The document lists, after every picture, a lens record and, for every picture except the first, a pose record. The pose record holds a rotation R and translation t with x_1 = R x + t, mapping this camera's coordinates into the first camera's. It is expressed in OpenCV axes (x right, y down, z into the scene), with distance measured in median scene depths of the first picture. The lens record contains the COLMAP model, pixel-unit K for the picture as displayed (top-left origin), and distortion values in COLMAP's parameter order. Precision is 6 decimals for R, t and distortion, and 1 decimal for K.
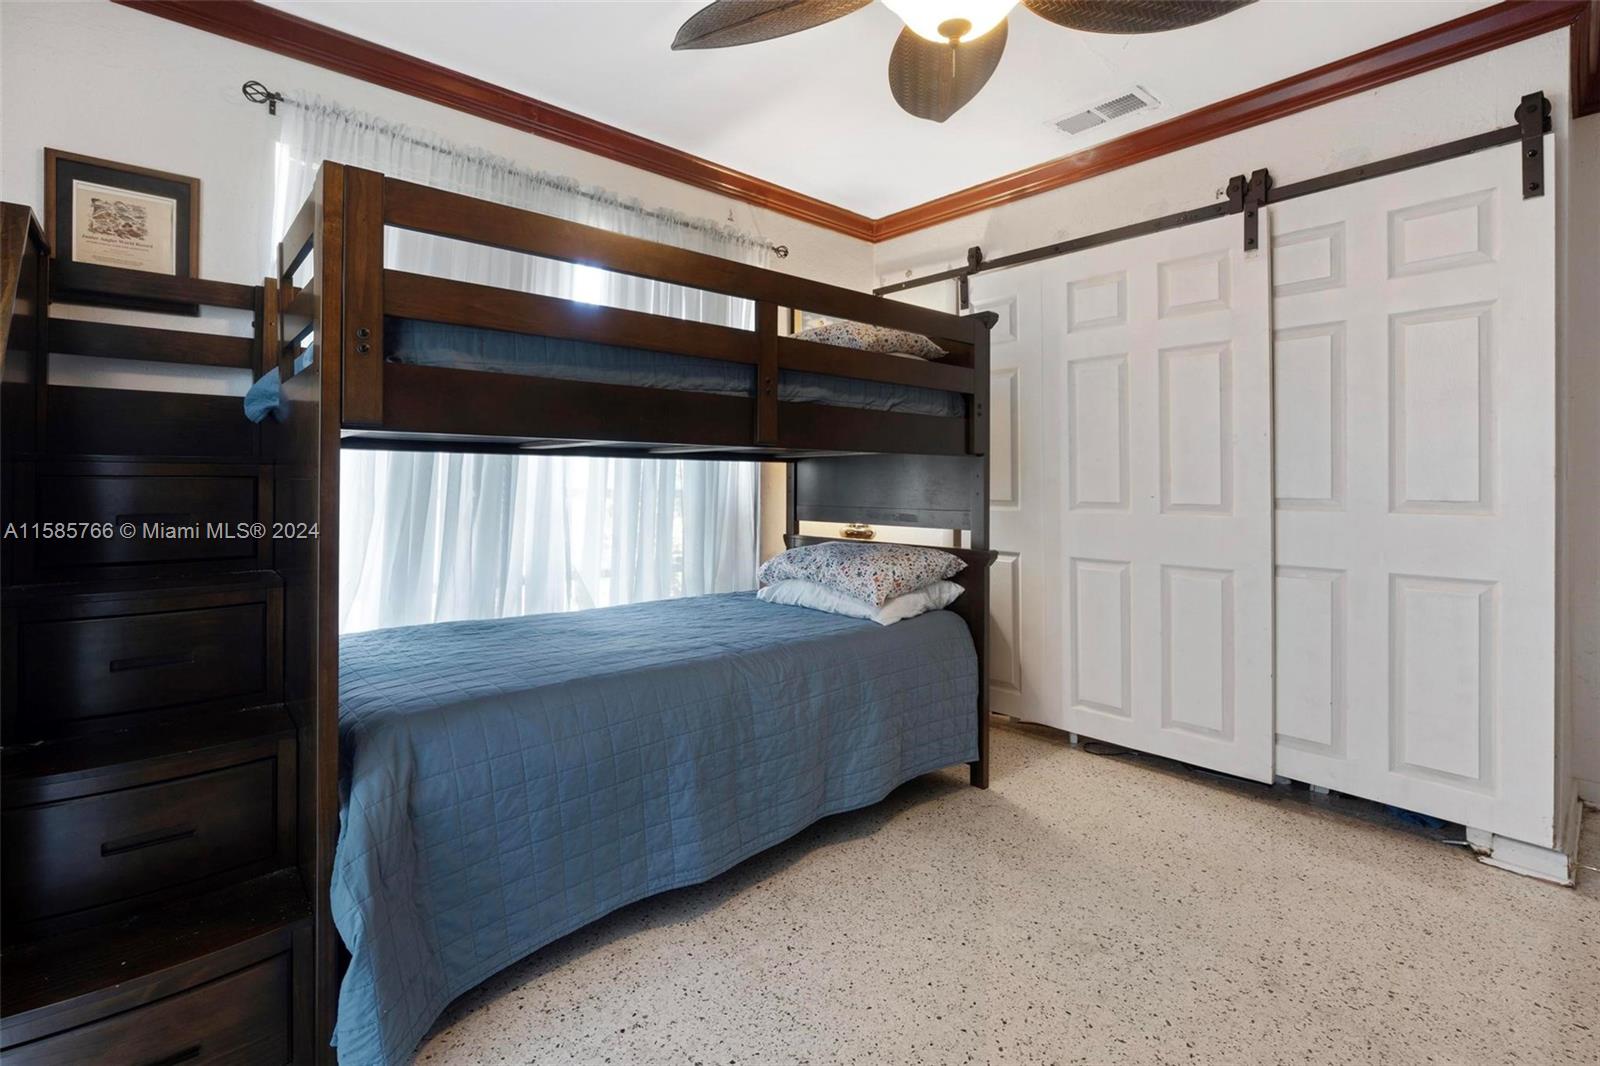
lens RADIAL K [[729.2, 0, 797.3], [0, 729.2, 480.7], [0, 0, 1]] dist [-0.002139, -0.000542]
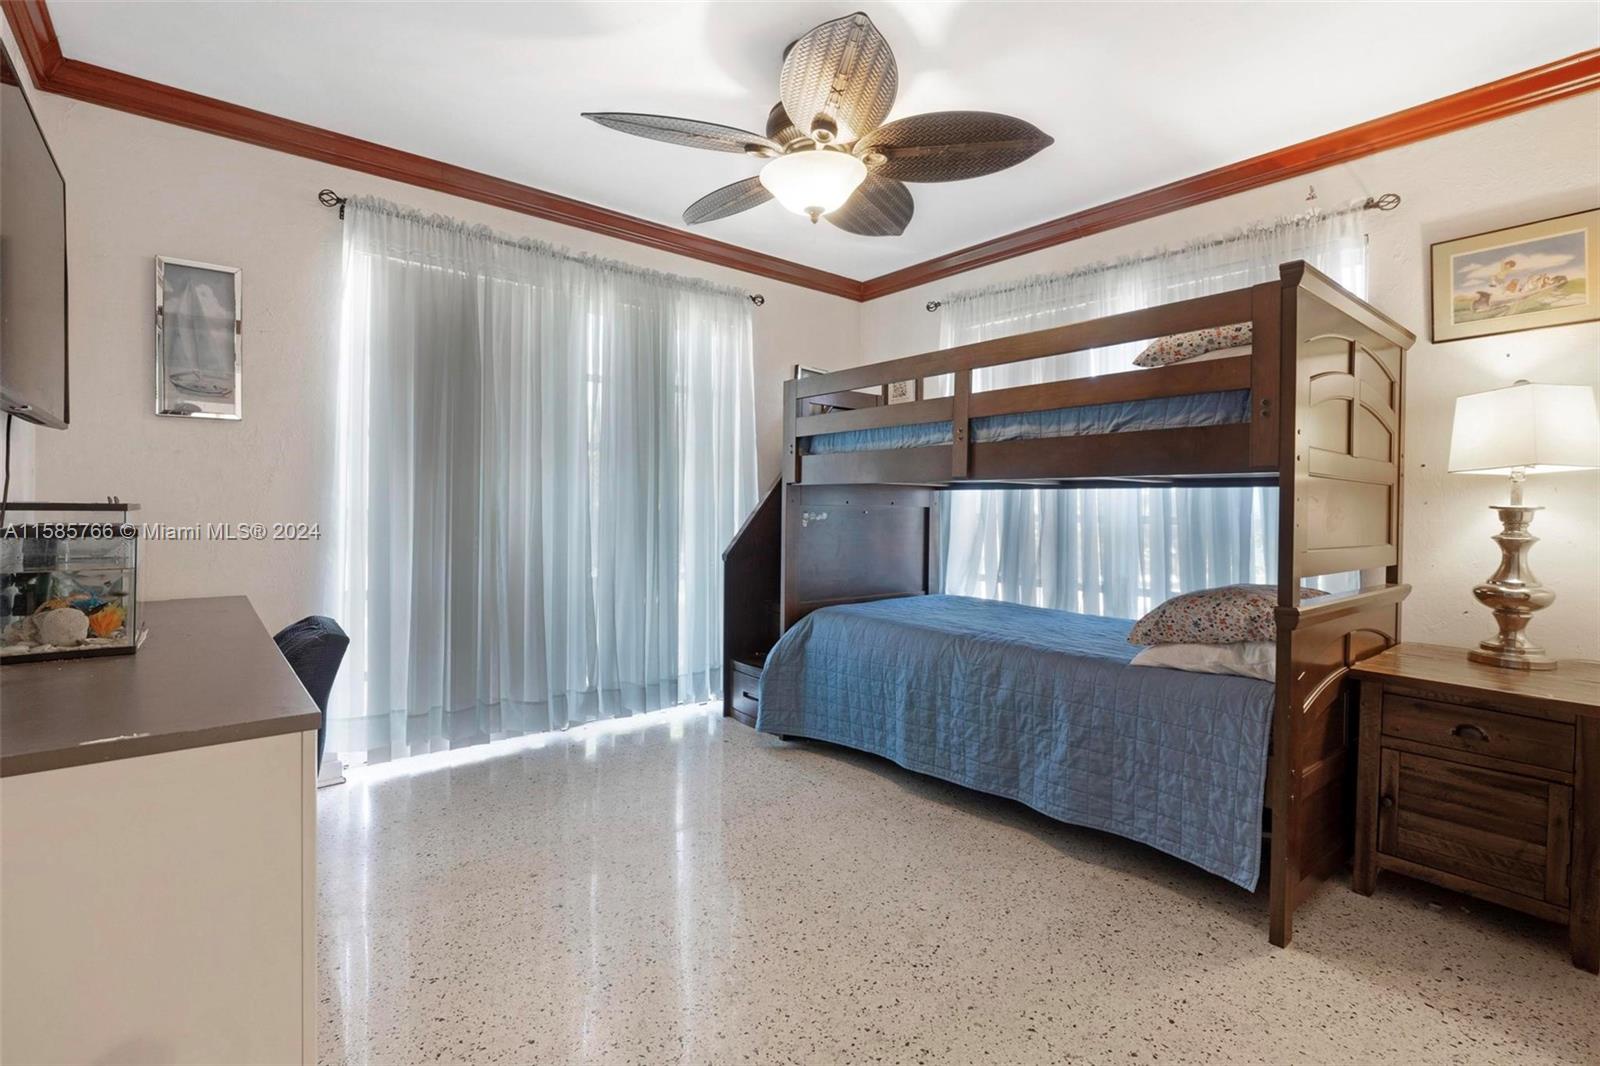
lens RADIAL K [[731.0, 0, 796.5], [0, 731.0, 512.1], [0, 0, 1]] dist [-0.003316, -0.000148]
pose [[-0.021211, 0.001394, -0.999774, 1.240537], [-0.010008, 0.999949, 0.001607, 0.011613], [0.999725, 0.010040, -0.021196, 0.704652]]
